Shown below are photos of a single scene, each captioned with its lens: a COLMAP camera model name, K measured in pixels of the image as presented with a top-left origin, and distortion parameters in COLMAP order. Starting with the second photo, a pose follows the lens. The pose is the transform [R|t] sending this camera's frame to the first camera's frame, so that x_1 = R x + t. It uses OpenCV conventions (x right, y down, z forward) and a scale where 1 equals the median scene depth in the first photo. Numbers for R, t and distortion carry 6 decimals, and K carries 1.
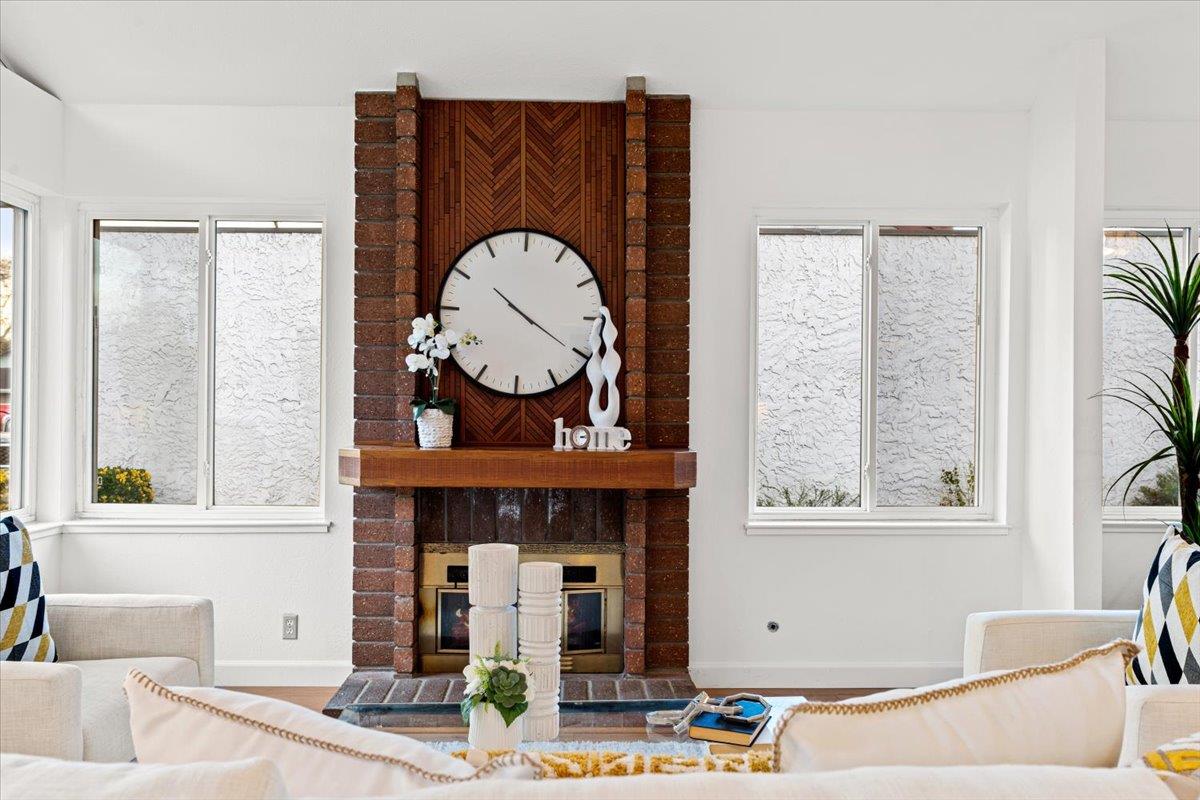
lens RADIAL K [[938.0, 0, 599.0], [0, 938.0, 416.6], [0, 0, 1]] dist [0.001275, 0.001701]
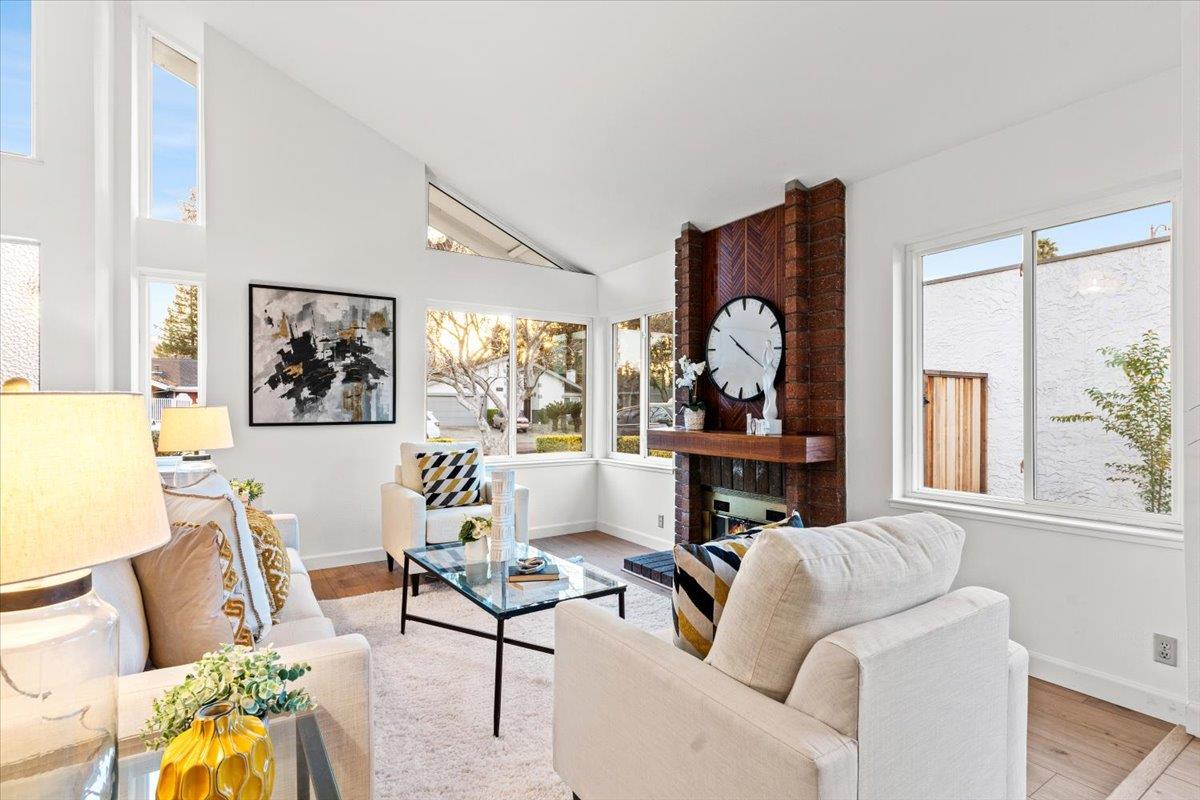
lens RADIAL K [[570.0, 0, 597.4], [0, 570.0, 408.2], [0, 0, 1]] dist [0.001572, 0.000373]
pose [[0.524601, -0.005499, -0.851331, 0.621506], [-0.004739, 0.999945, -0.009379, 0.002870], [0.851335, 0.008955, 0.524546, 0.270683]]
